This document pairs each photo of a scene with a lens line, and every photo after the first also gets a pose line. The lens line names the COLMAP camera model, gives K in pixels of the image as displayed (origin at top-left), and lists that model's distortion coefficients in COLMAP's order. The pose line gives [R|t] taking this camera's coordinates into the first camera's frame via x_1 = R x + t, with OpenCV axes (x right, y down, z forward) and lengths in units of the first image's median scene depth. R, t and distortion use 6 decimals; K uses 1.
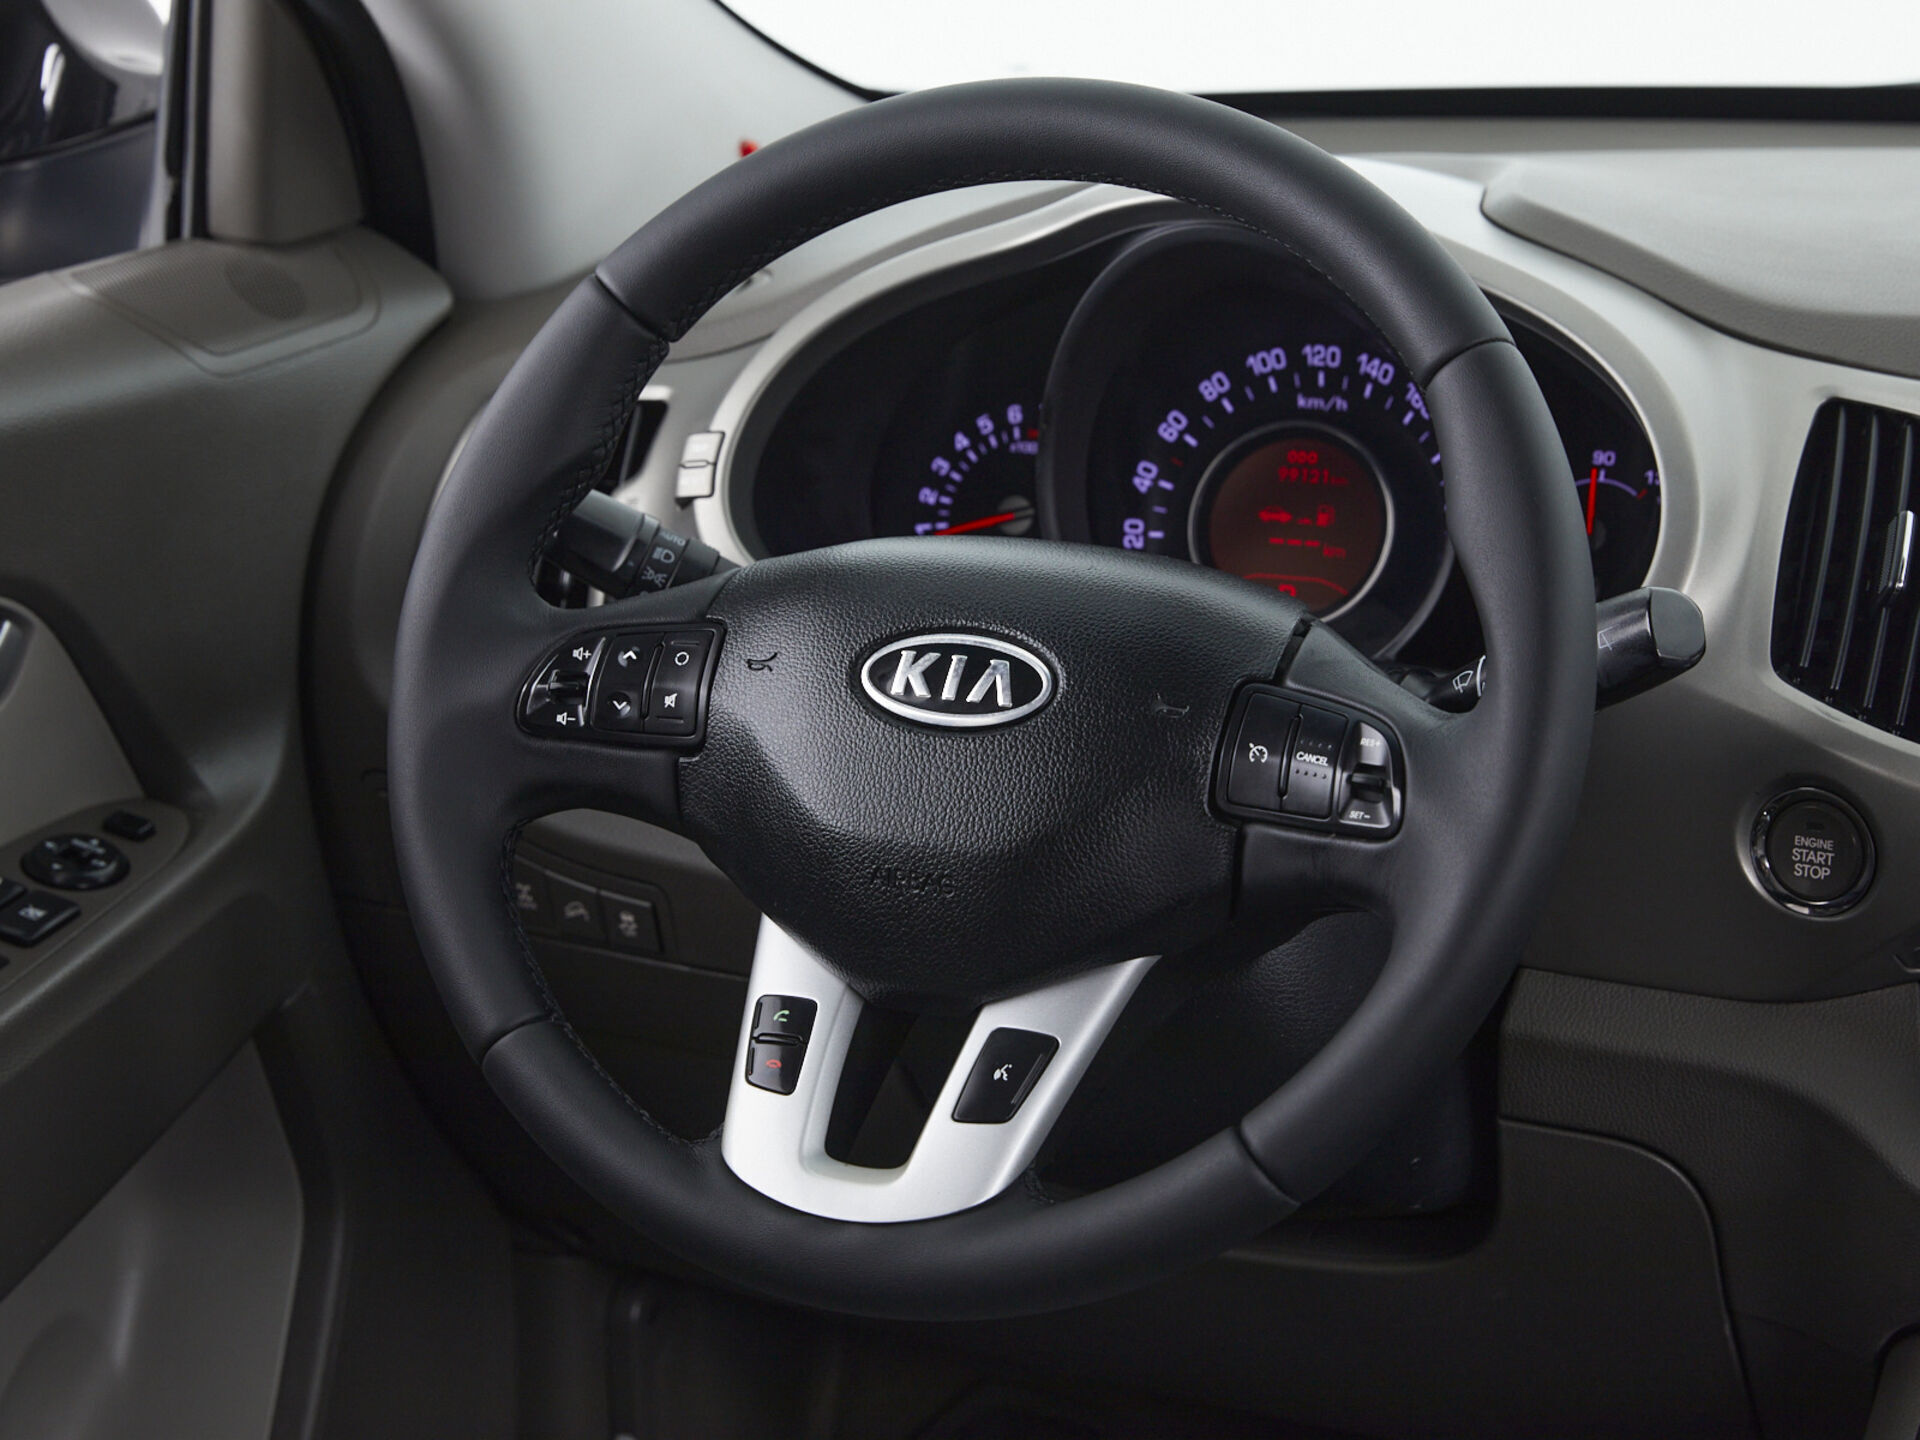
lens RADIAL K [[3976.8, 0, 960.0], [0, 3976.8, 720.0], [0, 0, 1]] dist [-0.041505, -0.219465]
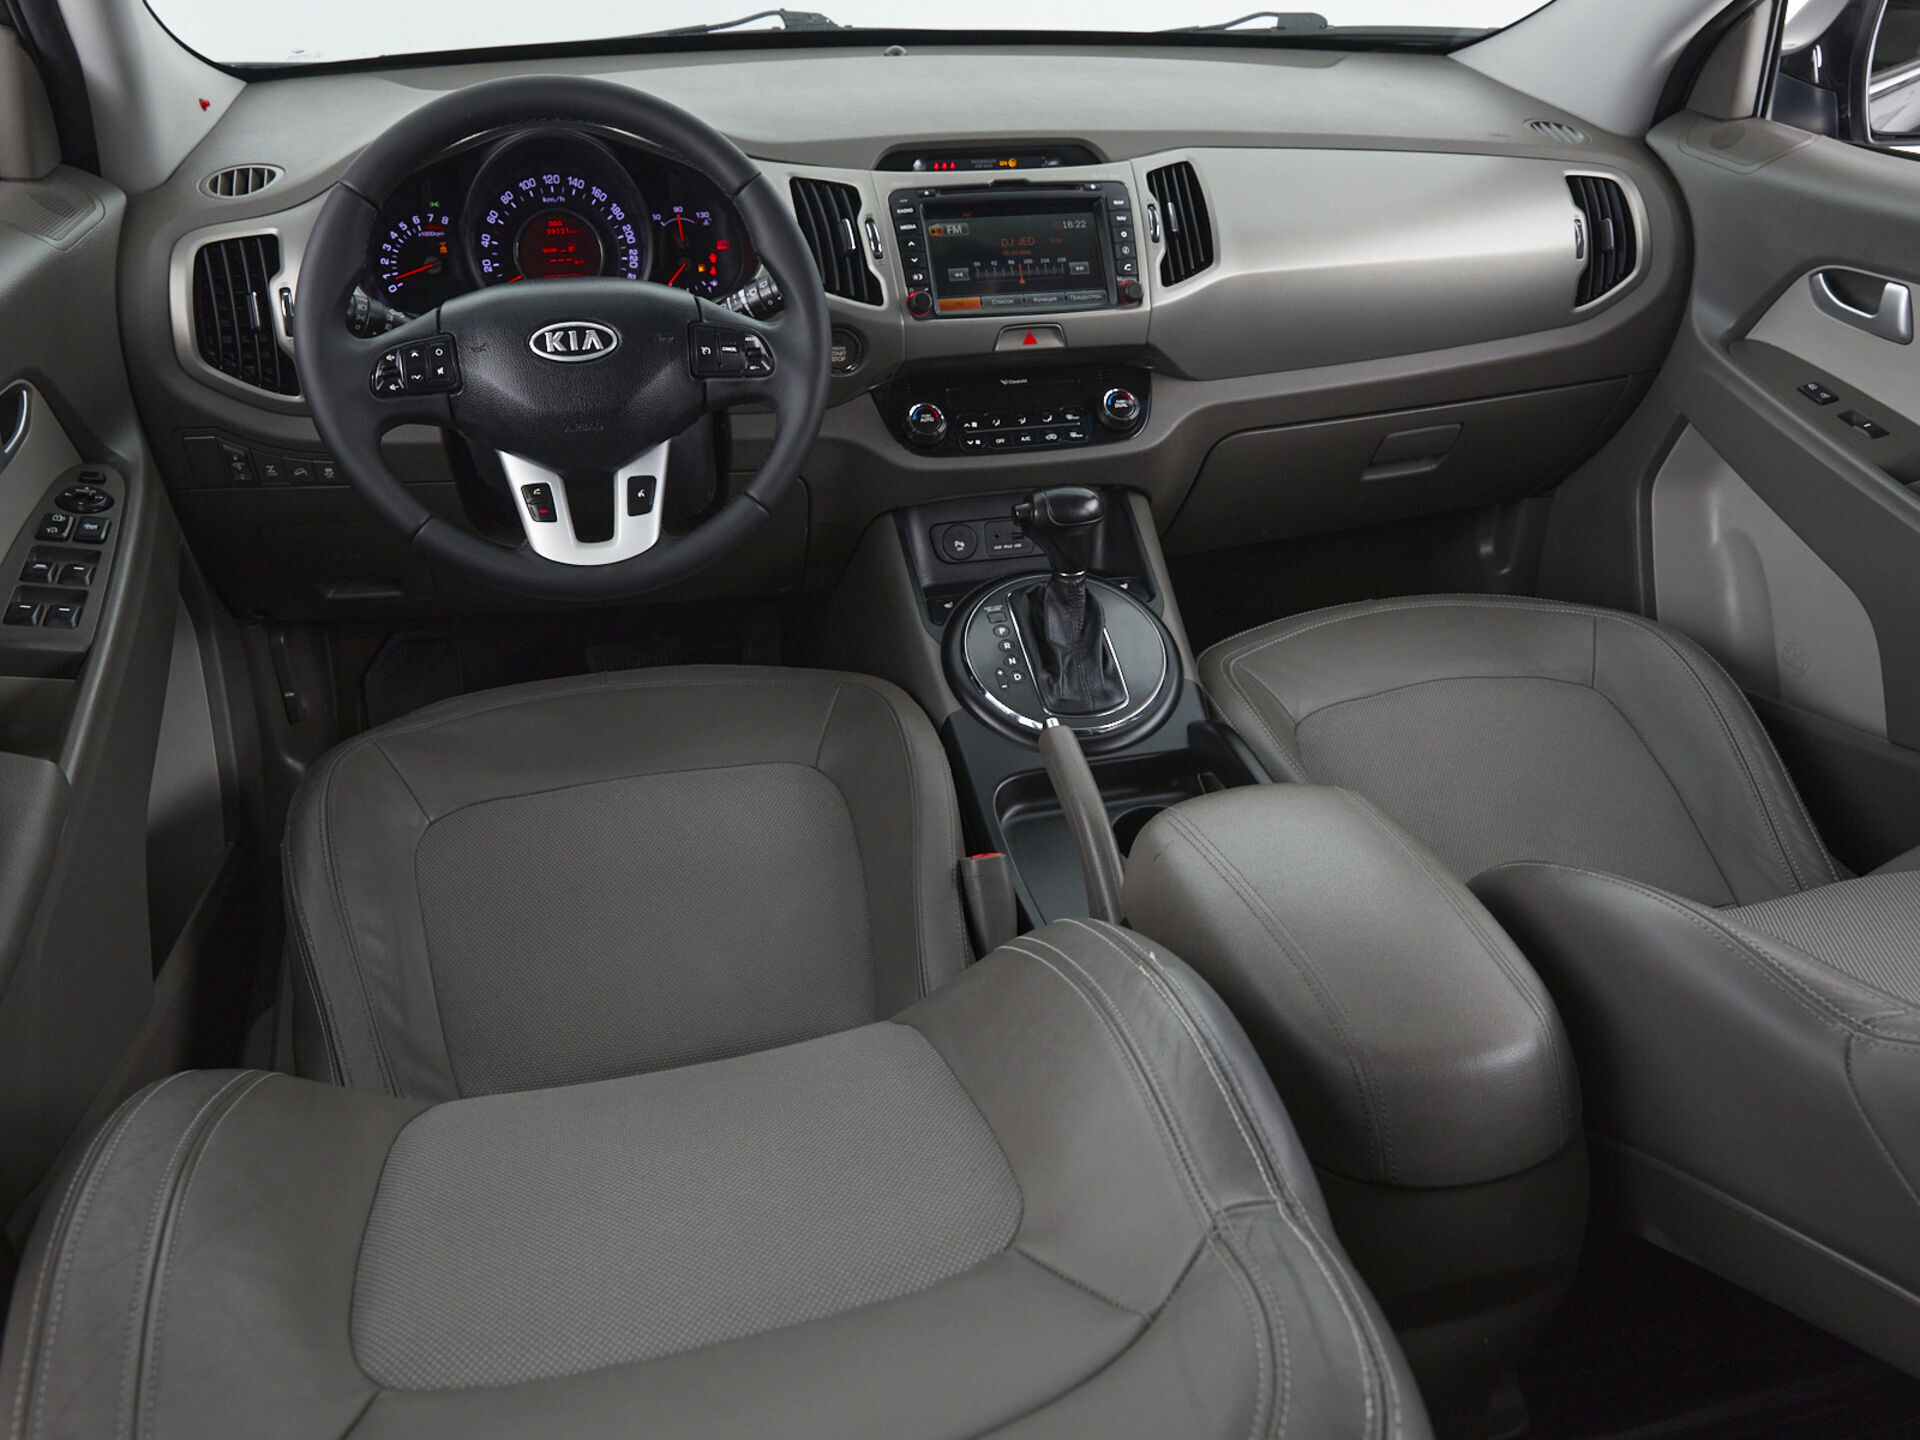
lens RADIAL K [[1560.8, 0, 986.4], [0, 1560.8, 714.8], [0, 0, 1]] dist [-0.003827, -0.004657]
pose [[0.778729, -0.300992, 0.550440, -0.377908], [0.133927, 0.936924, 0.322858, -0.066673], [-0.612898, -0.177700, 0.769921, 0.055824]]
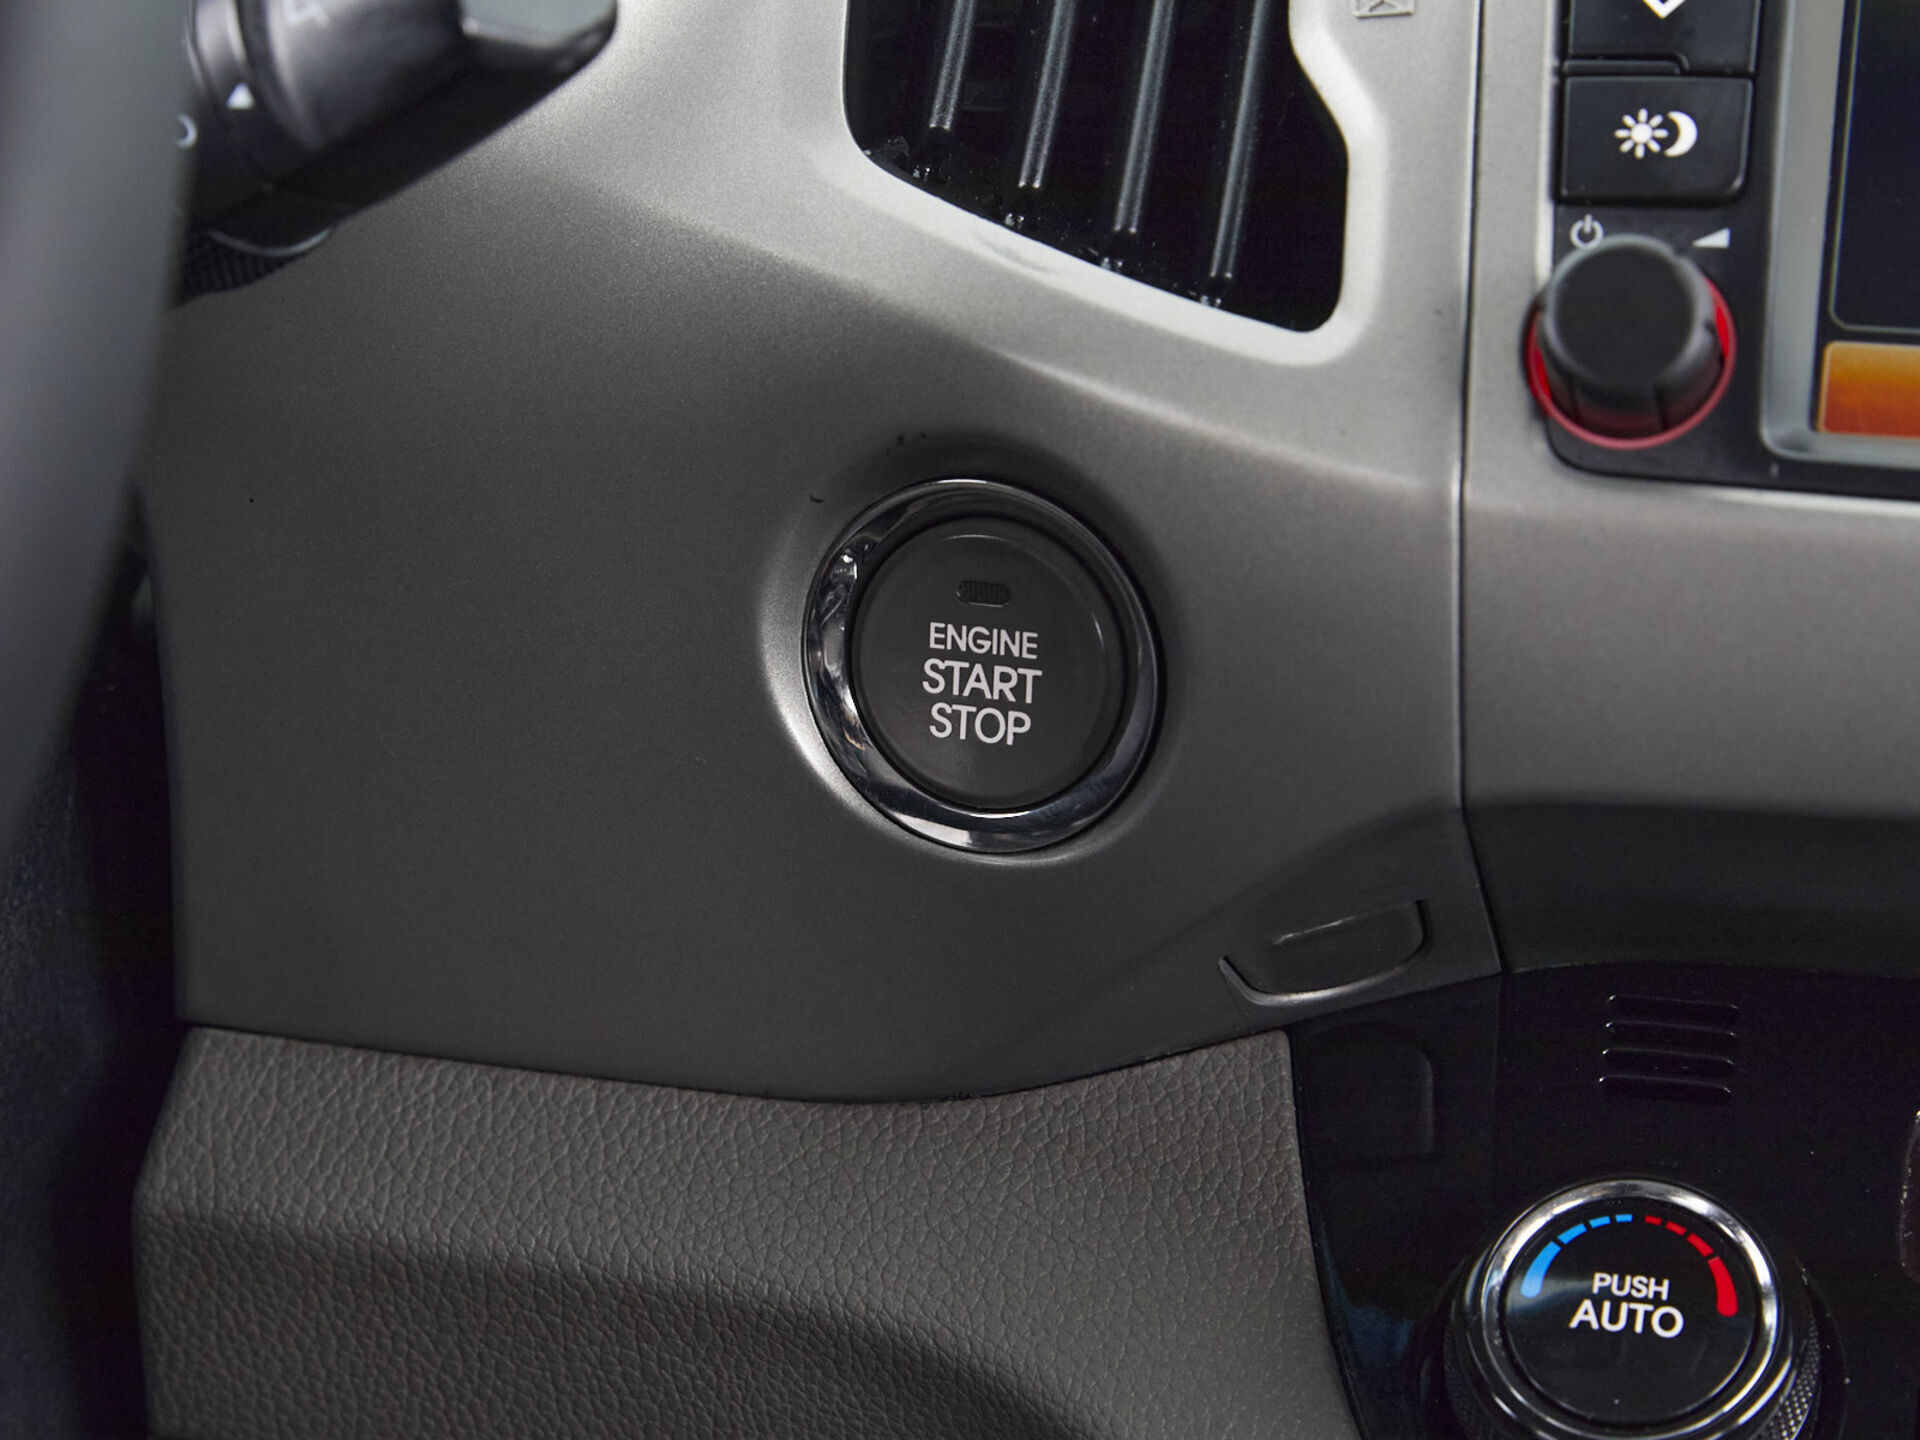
lens RADIAL K [[5136.9, 0, 828.7], [0, 5136.9, 831.0], [0, 0, 1]] dist [-0.045593, -0.963392]
pose [[0.985181, -0.032390, 0.168434, 0.126080], [0.026867, 0.999027, 0.034967, 0.031473], [-0.169402, -0.029923, 0.985093, 0.561038]]
